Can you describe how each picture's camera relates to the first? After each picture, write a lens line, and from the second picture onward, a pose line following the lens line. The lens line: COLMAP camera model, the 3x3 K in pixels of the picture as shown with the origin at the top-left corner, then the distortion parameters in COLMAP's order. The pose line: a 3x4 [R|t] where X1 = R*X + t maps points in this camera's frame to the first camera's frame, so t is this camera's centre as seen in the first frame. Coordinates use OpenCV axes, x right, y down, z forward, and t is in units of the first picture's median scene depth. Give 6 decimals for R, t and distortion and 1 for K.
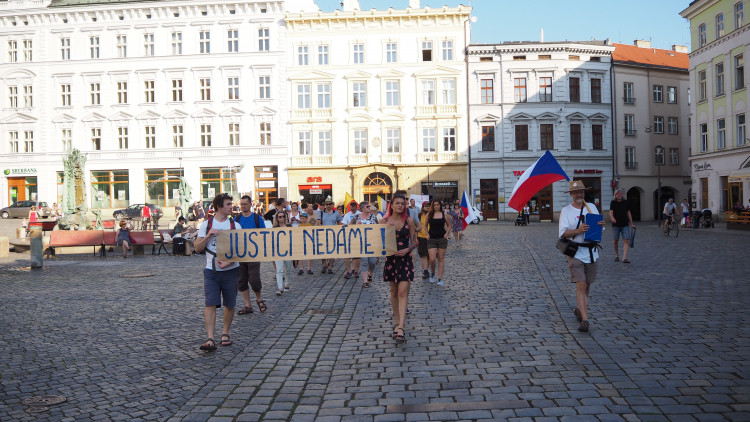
lens RADIAL K [[621.0, 0, 375.2], [0, 621.0, 203.6], [0, 0, 1]] dist [-0.067071, 0.031658]
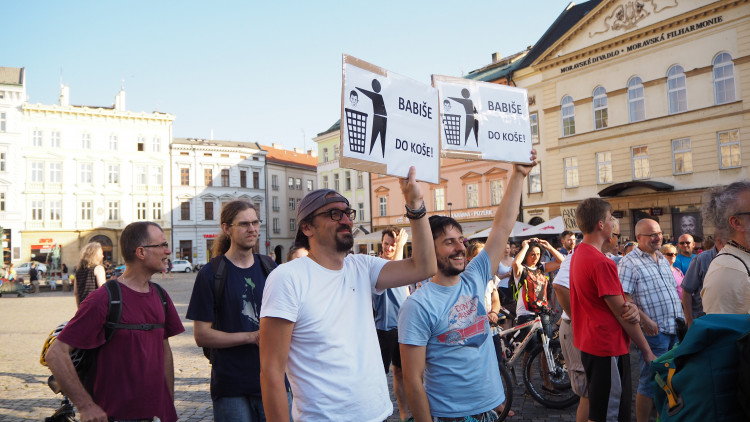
lens RADIAL K [[621.0, 0, 371.5], [0, 621.0, 212.3], [0, 0, 1]] dist [-0.067071, 0.031658]
pose [[0.790783, 0.025098, 0.611582, -0.321707], [0.020838, 0.997476, -0.067878, 0.000059], [-0.611741, 0.066421, 0.788264, -0.328334]]
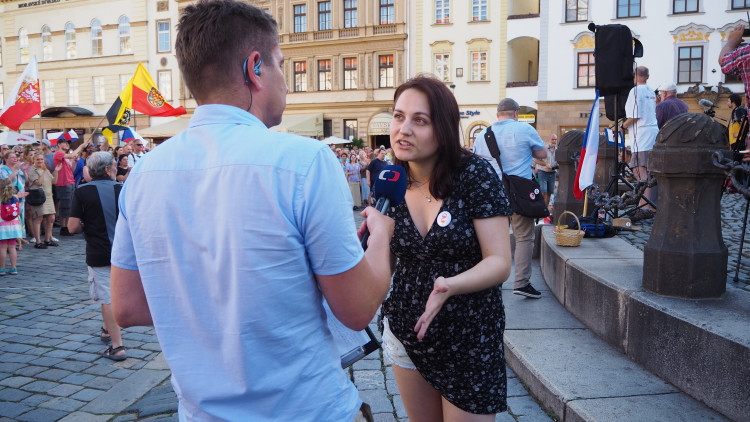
lens RADIAL K [[621.0, 0, 389.1], [0, 621.0, 199.8], [0, 0, 1]] dist [-0.067071, 0.031658]
pose [[0.270557, -0.055002, 0.961131, -0.390243], [-0.002093, 0.998331, 0.057720, 0.006536], [-0.962702, -0.017628, 0.269990, -0.670960]]
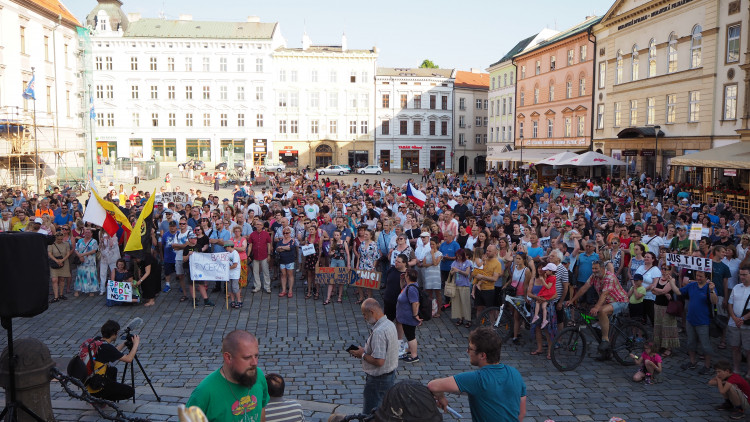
lens RADIAL K [[621.0, 0, 373.9], [0, 621.0, 213.8], [0, 0, 1]] dist [-0.067071, 0.031658]
pose [[0.982394, 0.005081, 0.186753, -0.184337], [-0.024193, 0.994673, 0.100205, -0.033735], [-0.185249, -0.102959, 0.977283, -0.775738]]
